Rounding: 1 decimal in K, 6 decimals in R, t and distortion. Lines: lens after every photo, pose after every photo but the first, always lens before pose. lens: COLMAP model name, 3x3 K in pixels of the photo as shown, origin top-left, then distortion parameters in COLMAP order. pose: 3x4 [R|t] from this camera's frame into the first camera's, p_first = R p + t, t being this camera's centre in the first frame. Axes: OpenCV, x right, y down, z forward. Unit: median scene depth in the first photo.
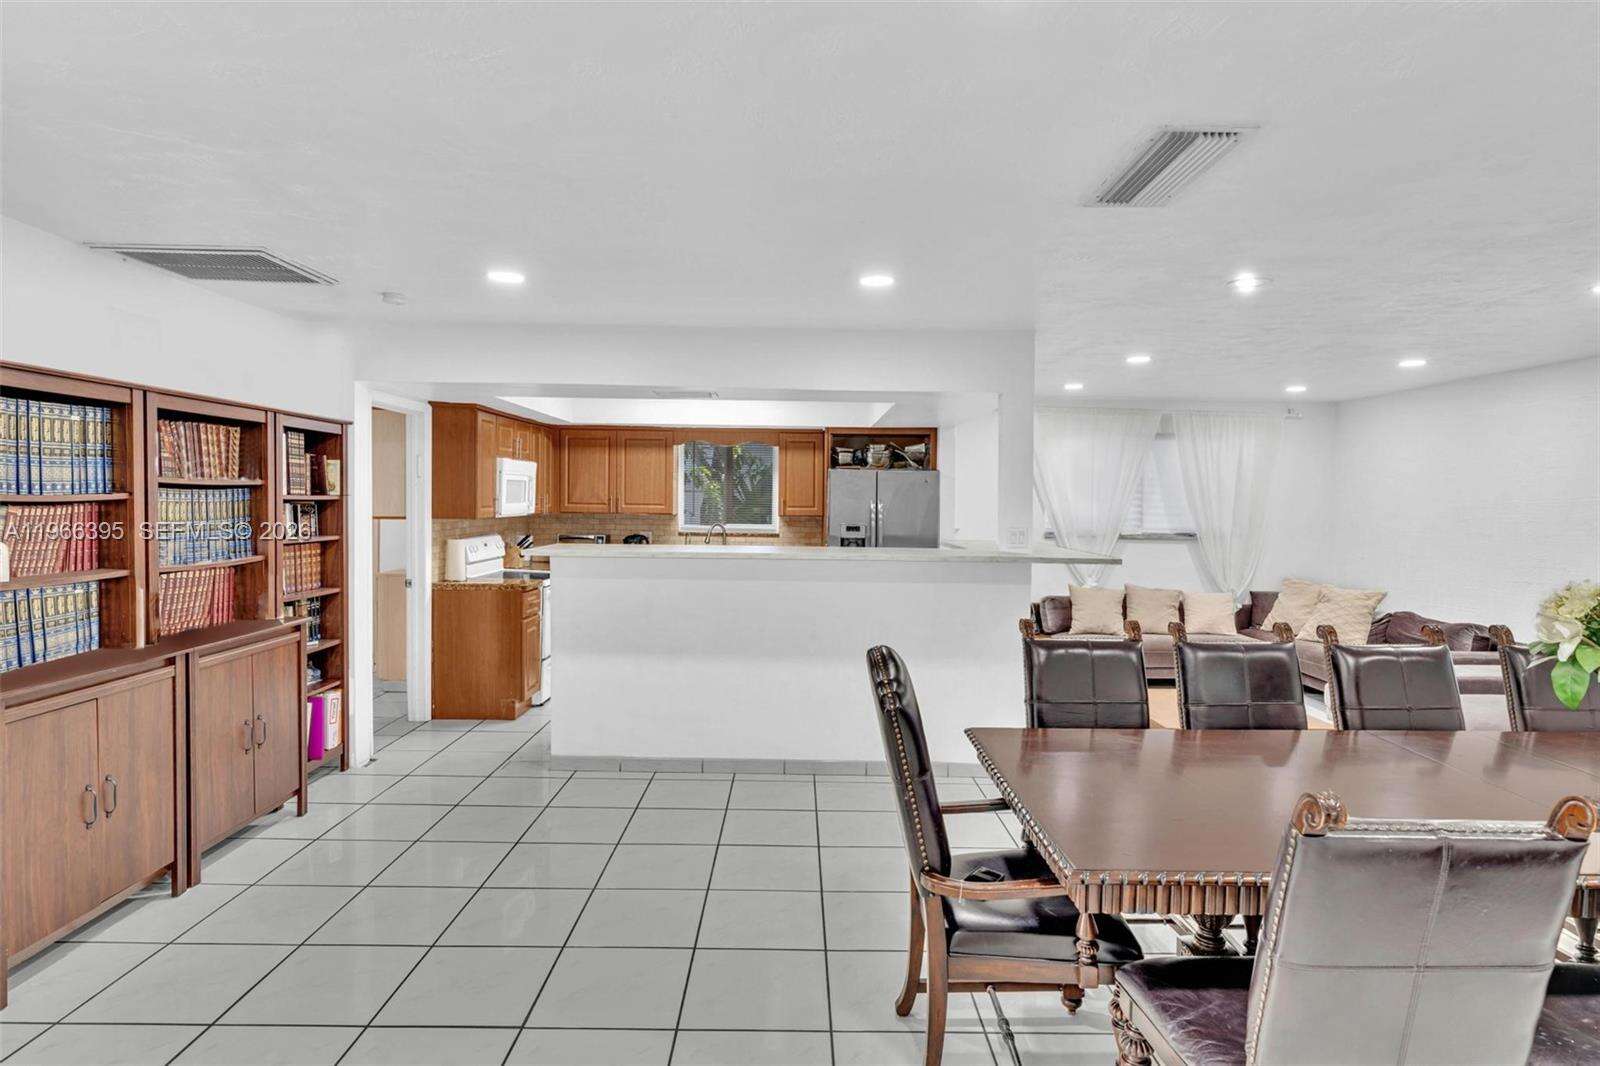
lens RADIAL K [[877.8, 0, 785.8], [0, 877.8, 522.6], [0, 0, 1]] dist [-0.003013, -0.000787]
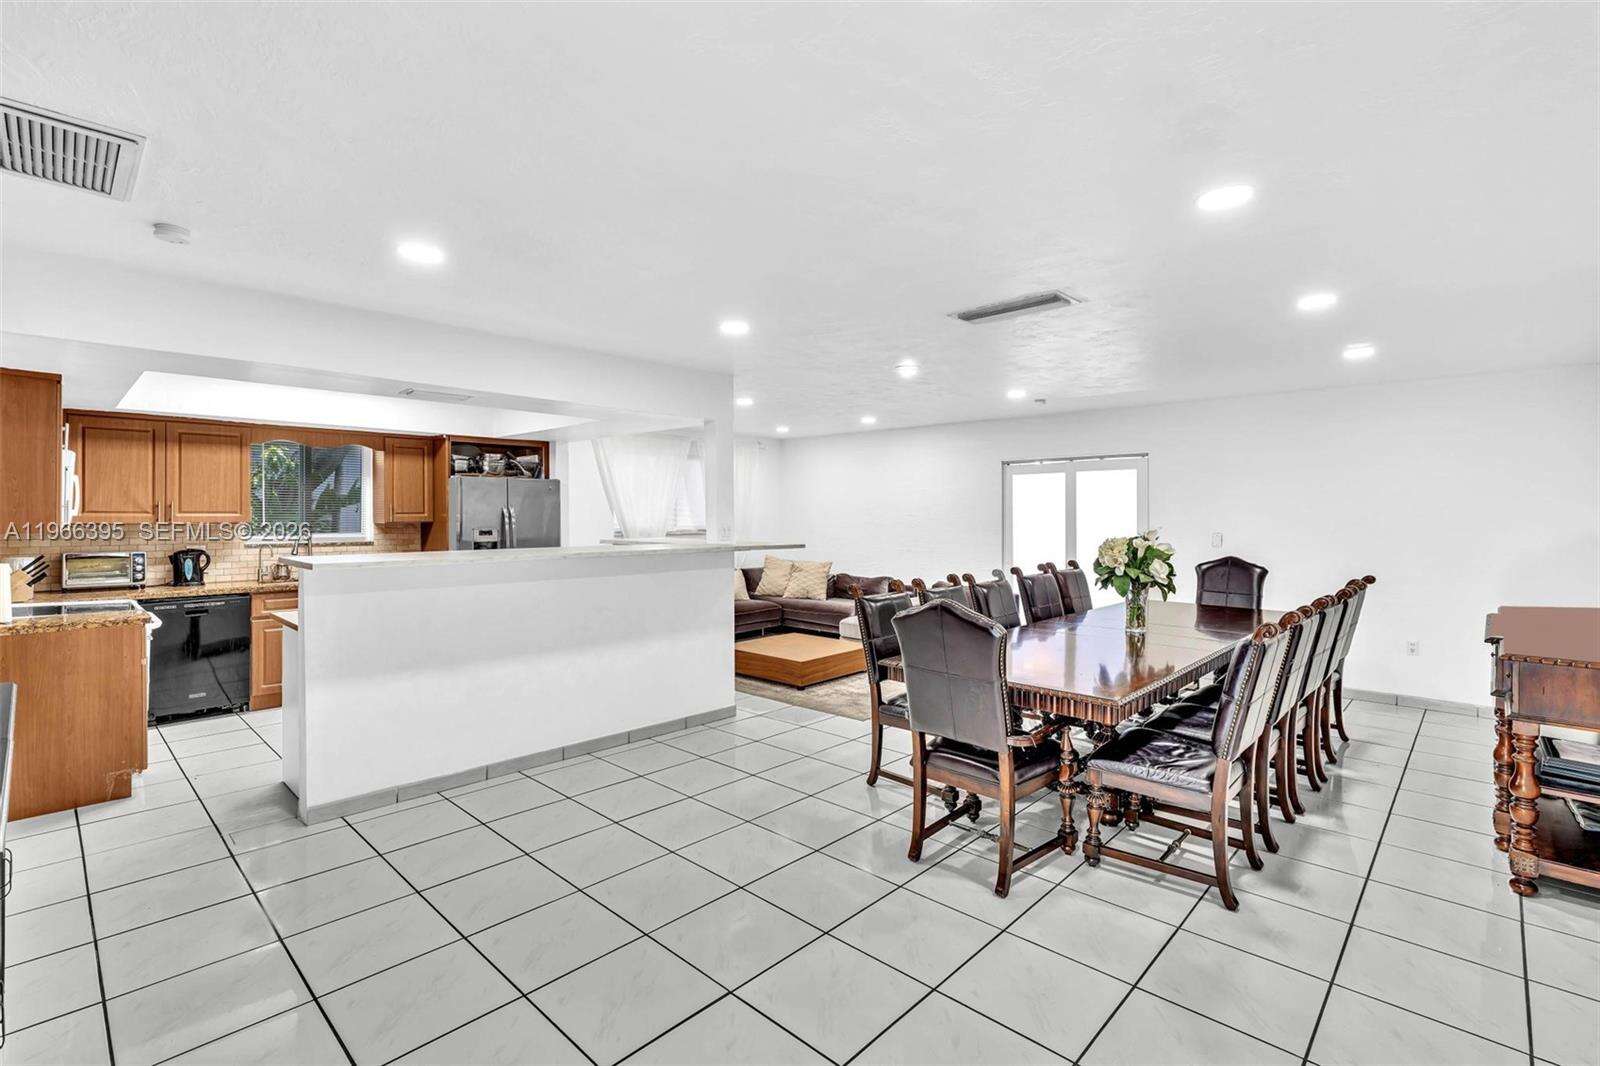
lens RADIAL K [[751.3, 0, 806.3], [0, 751.3, 512.4], [0, 0, 1]] dist [-0.011542, 0.004421]
pose [[0.683214, -0.011877, 0.730122, -0.302743], [0.026644, 0.999607, -0.008671, 0.000486], [-0.729732, 0.025377, 0.683262, 0.099170]]
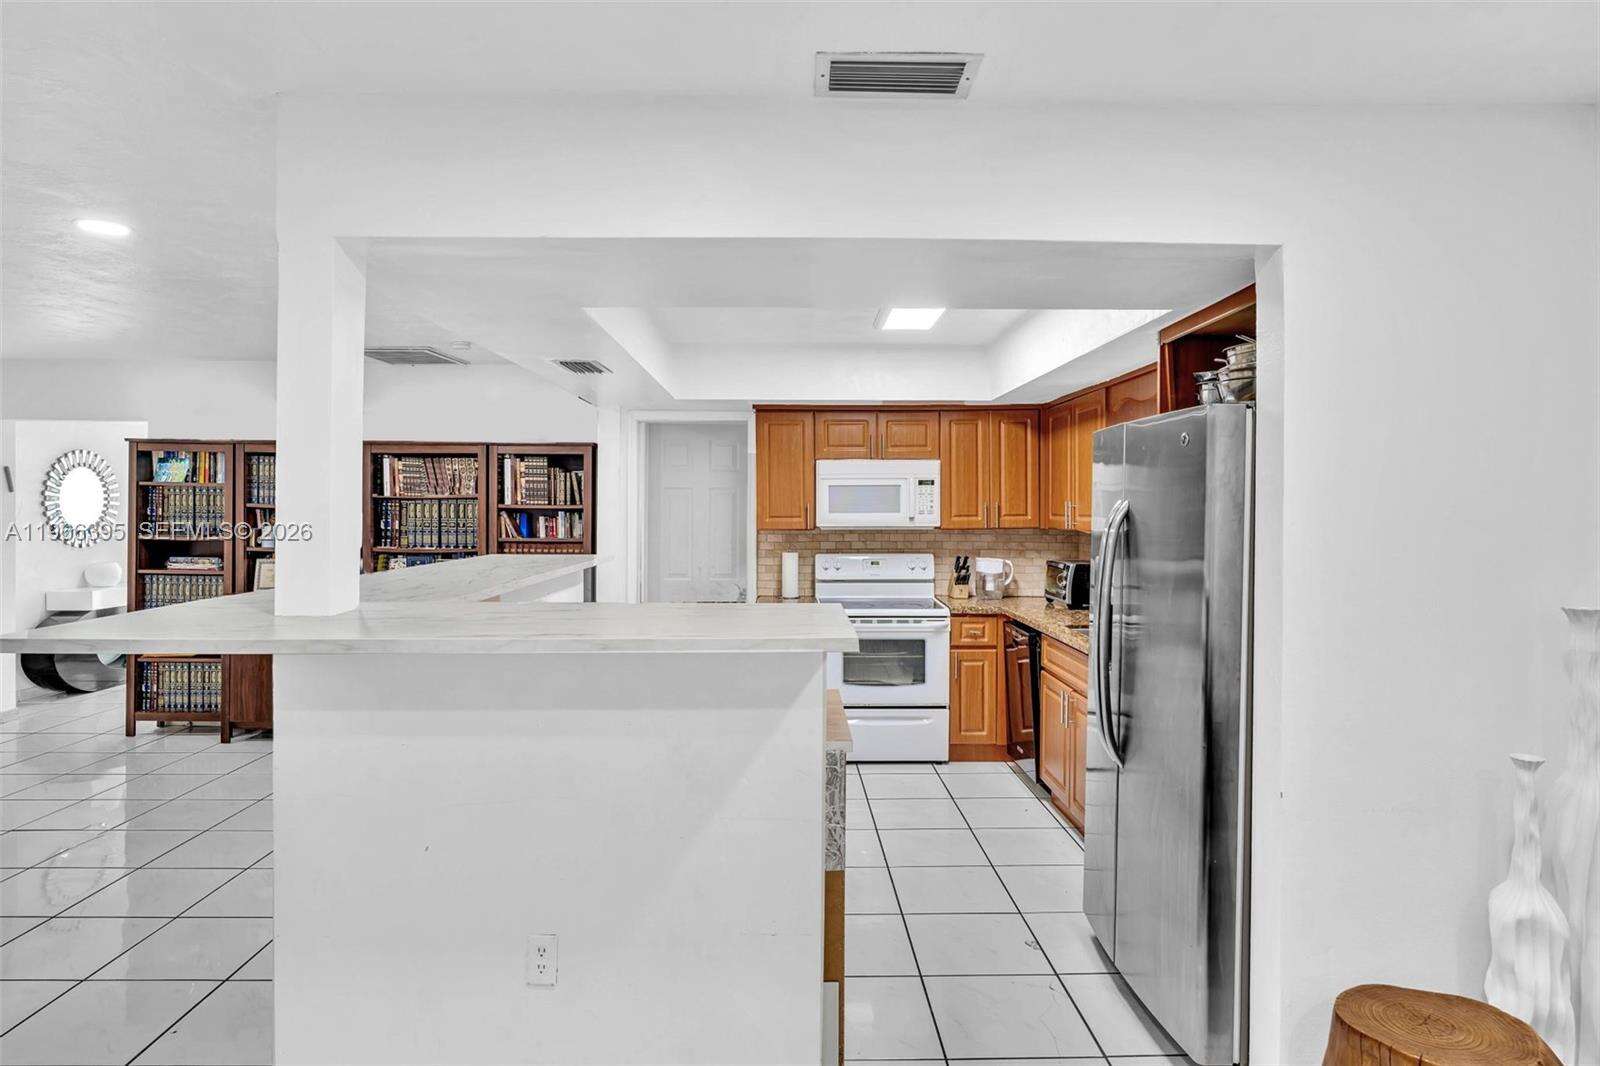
lens RADIAL K [[912.4, 0, 787.8], [0, 912.4, 522.4], [0, 0, 1]] dist [-0.006466, -0.002266]
pose [[0.005854, 0.002814, -0.999979, 0.473389], [-0.030796, 0.999522, 0.002632, -0.012108], [0.999509, 0.030780, 0.005937, 0.813283]]
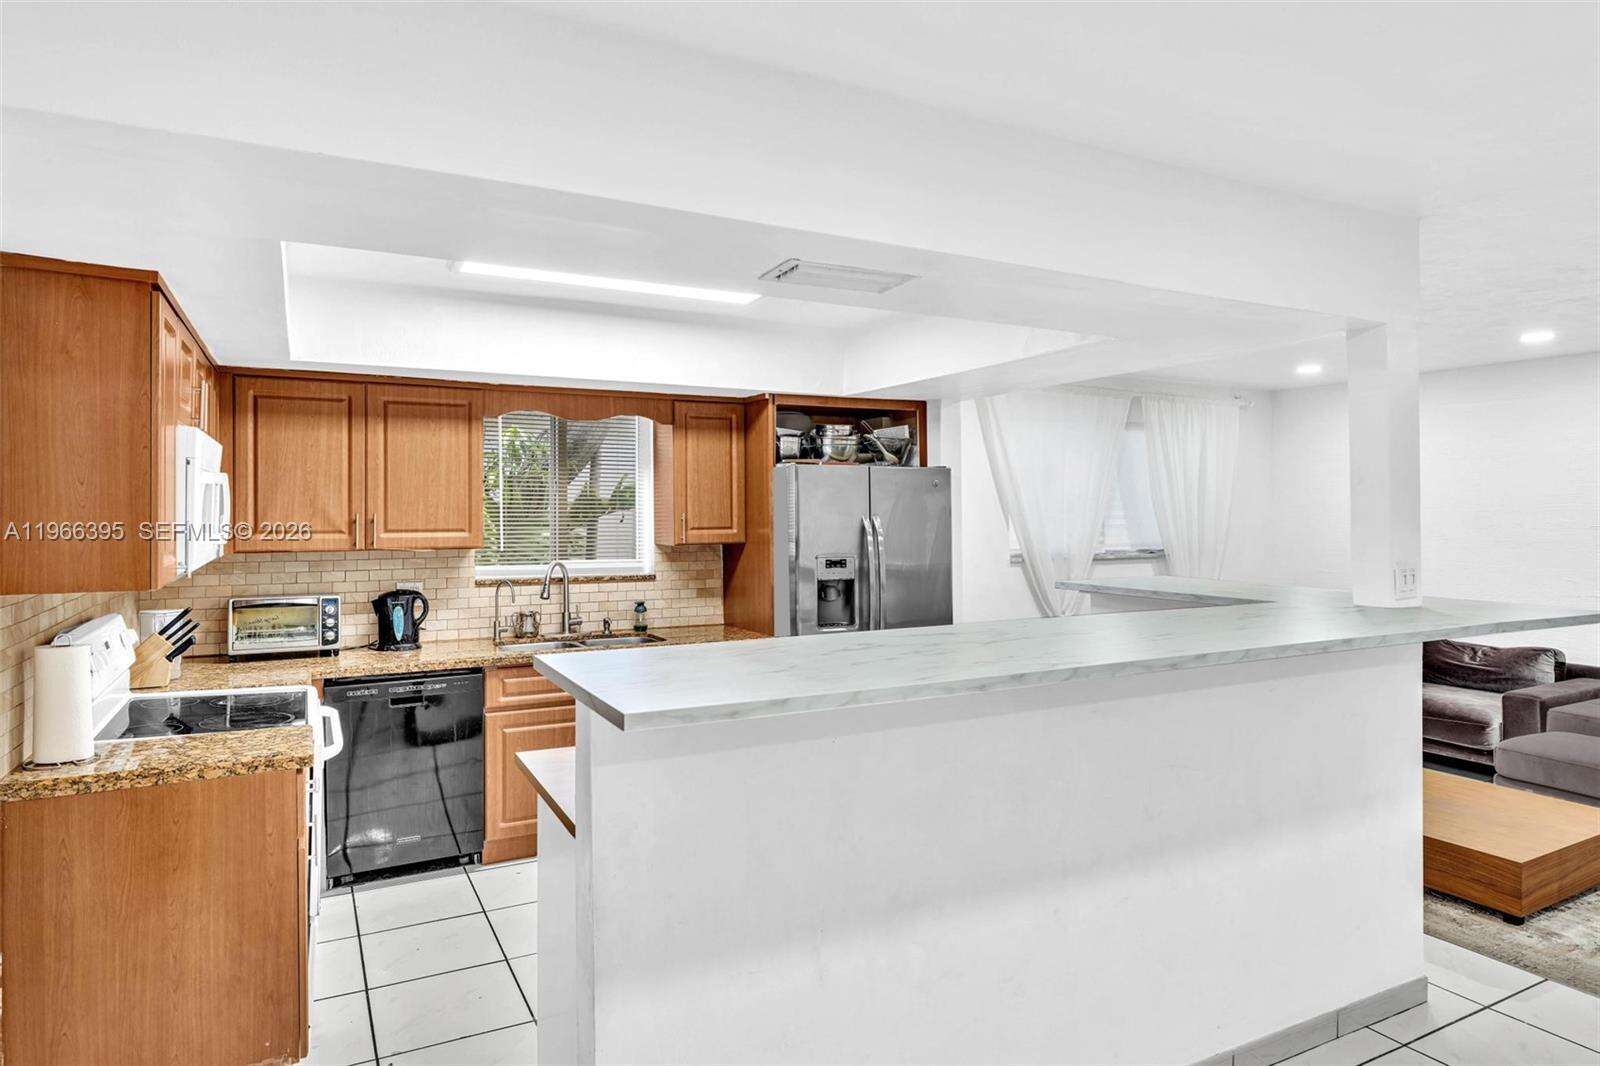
lens RADIAL K [[960.8, 0, 790.2], [0, 960.8, 507.8], [0, 0, 1]] dist [-0.008694, 0.002825]
pose [[0.884524, -0.014665, 0.466264, -0.242434], [0.026723, 0.999457, -0.019259, -0.018261], [-0.465729, 0.029495, 0.884436, 0.418073]]
